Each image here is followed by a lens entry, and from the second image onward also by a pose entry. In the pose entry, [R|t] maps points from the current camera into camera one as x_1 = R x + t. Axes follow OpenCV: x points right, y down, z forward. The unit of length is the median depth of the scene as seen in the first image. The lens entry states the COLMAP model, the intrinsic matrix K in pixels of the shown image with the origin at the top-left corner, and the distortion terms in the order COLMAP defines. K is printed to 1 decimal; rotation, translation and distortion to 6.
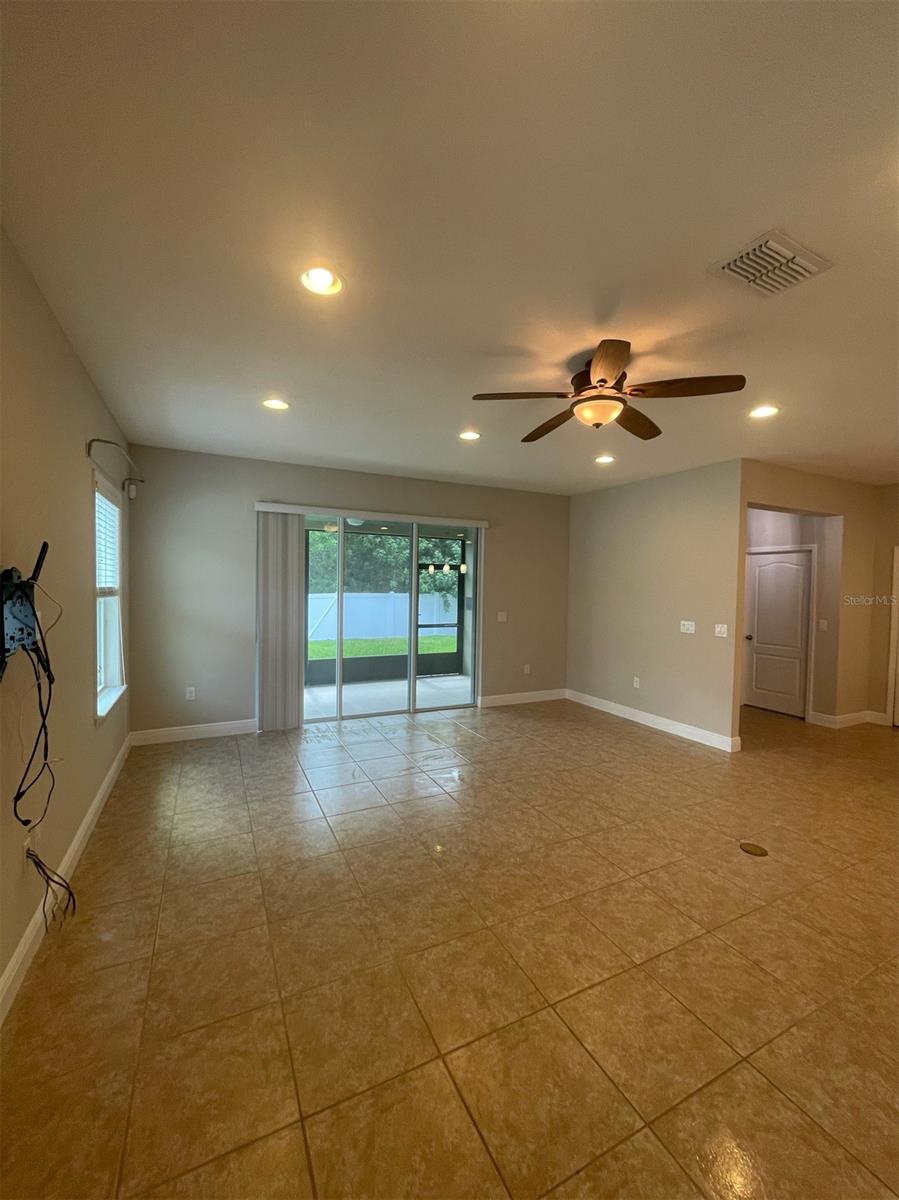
lens RADIAL K [[483.8, 0, 453.9], [0, 483.8, 598.6], [0, 0, 1]] dist [-0.005984, 0.000240]
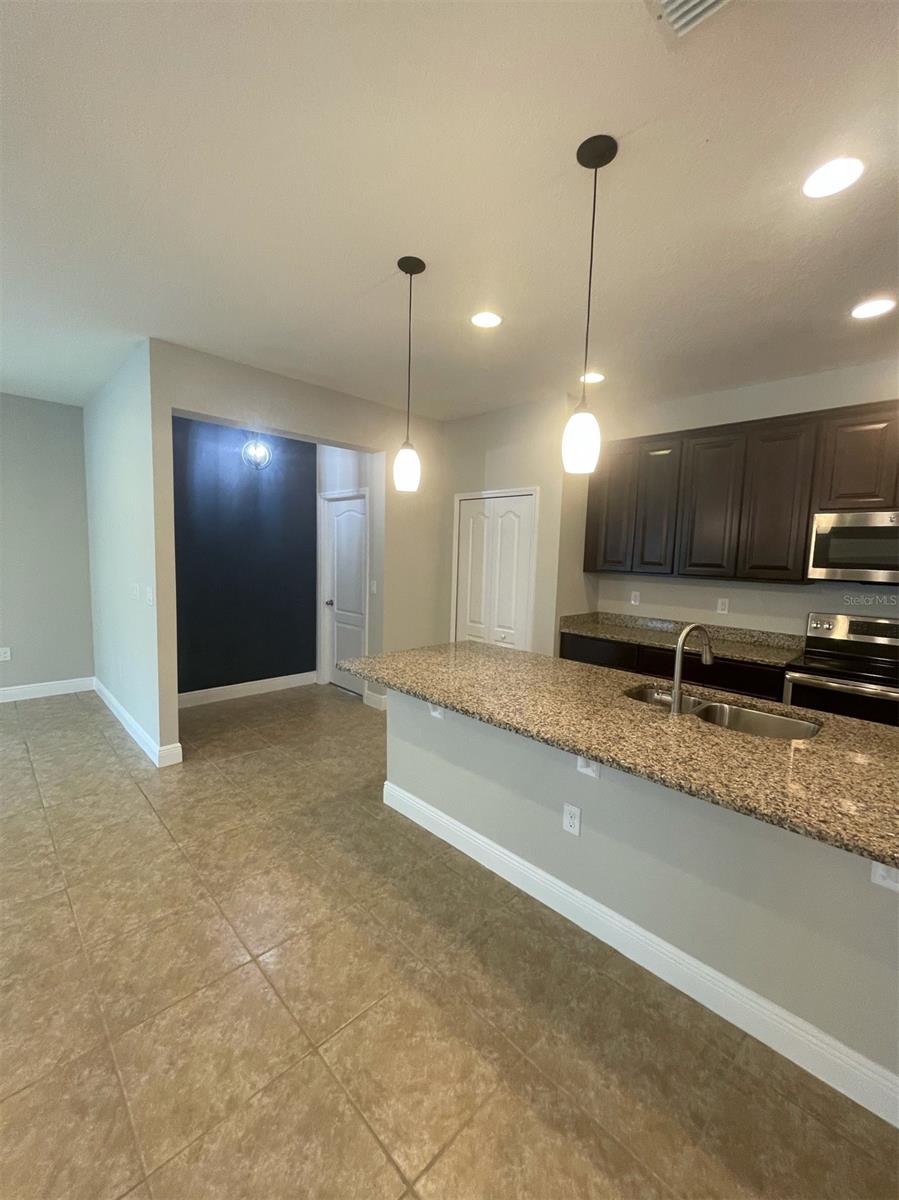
lens RADIAL K [[483.8, 0, 453.5], [0, 483.8, 600.0], [0, 0, 1]] dist [-0.005984, 0.000240]
pose [[0.949030, -0.018959, 0.314614, 0.863615], [-0.004821, 0.997199, 0.074637, 0.019910], [-0.315148, -0.072349, 0.946281, 0.235621]]
